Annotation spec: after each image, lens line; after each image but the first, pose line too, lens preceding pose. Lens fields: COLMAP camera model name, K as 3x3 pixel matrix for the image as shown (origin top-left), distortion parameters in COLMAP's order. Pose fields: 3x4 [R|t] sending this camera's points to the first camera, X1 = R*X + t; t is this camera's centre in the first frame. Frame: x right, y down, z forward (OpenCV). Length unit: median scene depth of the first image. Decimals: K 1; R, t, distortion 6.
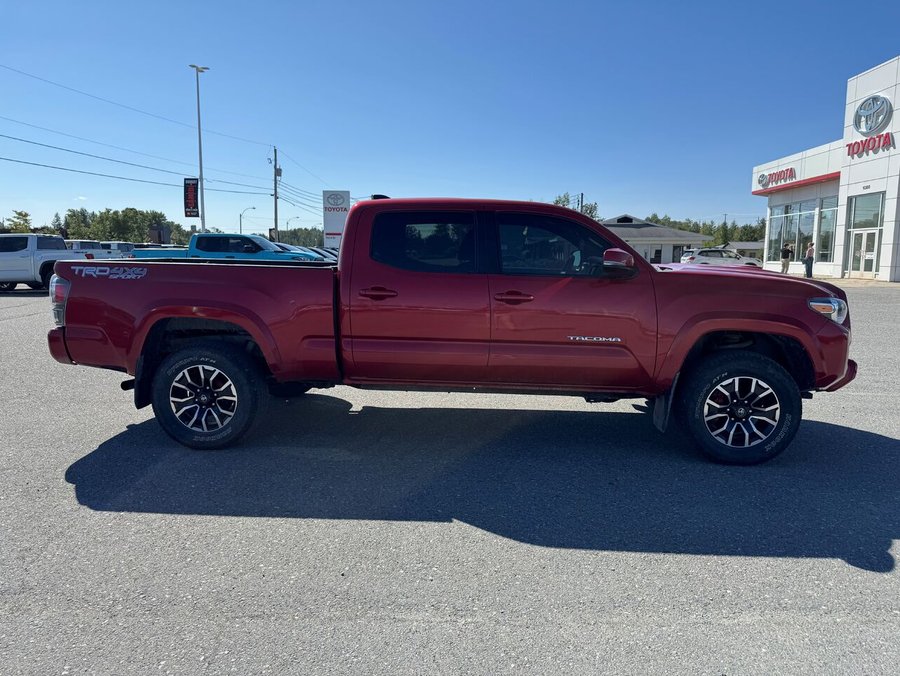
lens RADIAL K [[663.5, 0, 452.3], [0, 663.5, 348.4], [0, 0, 1]] dist [0.055338, 0.000790]
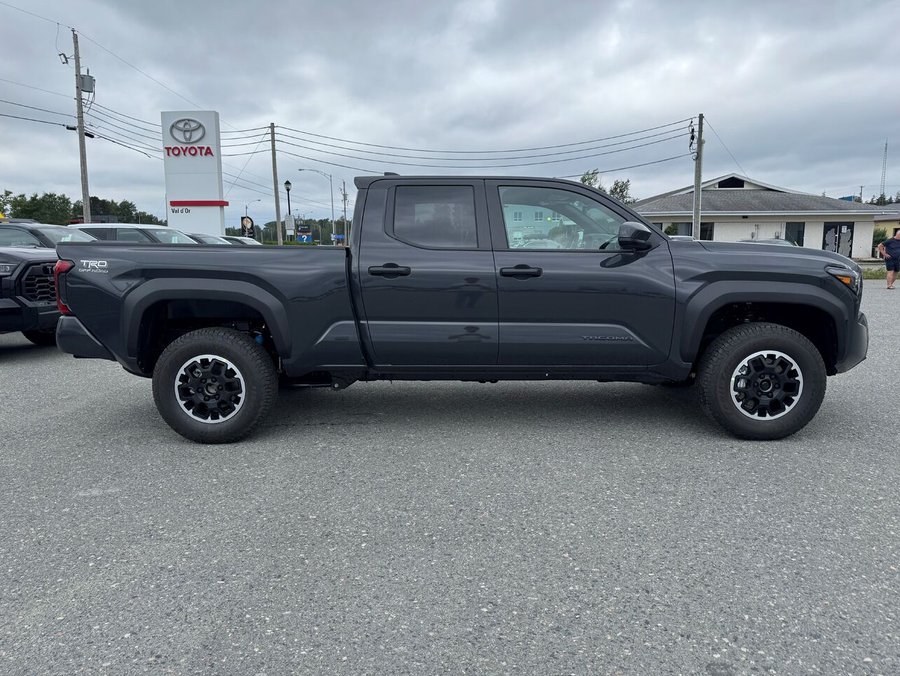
lens RADIAL K [[647.0, 0, 450.0], [0, 647.0, 338.0], [0, 0, 1]] dist [0.095965, -0.084467]
pose [[0.999856, -0.010842, -0.013063, 0.015357], [0.010860, 0.999940, 0.001293, -0.071861], [0.013048, -0.001435, 0.999914, 0.512175]]
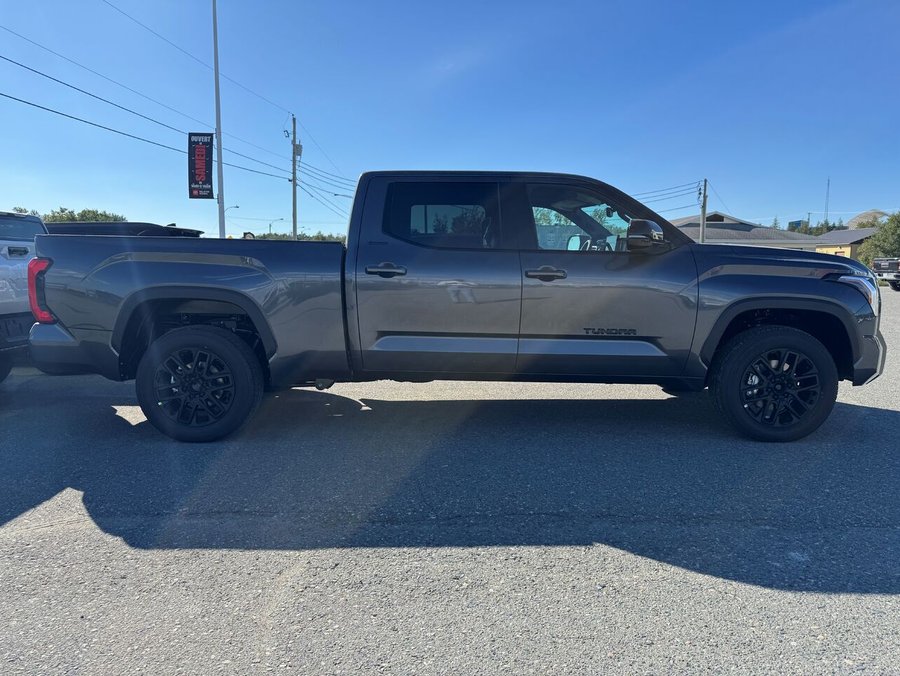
lens RADIAL K [[647.0, 0, 450.0], [0, 647.0, 338.0], [0, 0, 1]] dist [0.095965, -0.084467]
pose [[0.998407, -0.008729, 0.055735, -0.135140], [0.009907, 0.999733, -0.020884, -0.038837], [-0.055538, 0.021403, 0.998227, 0.274120]]
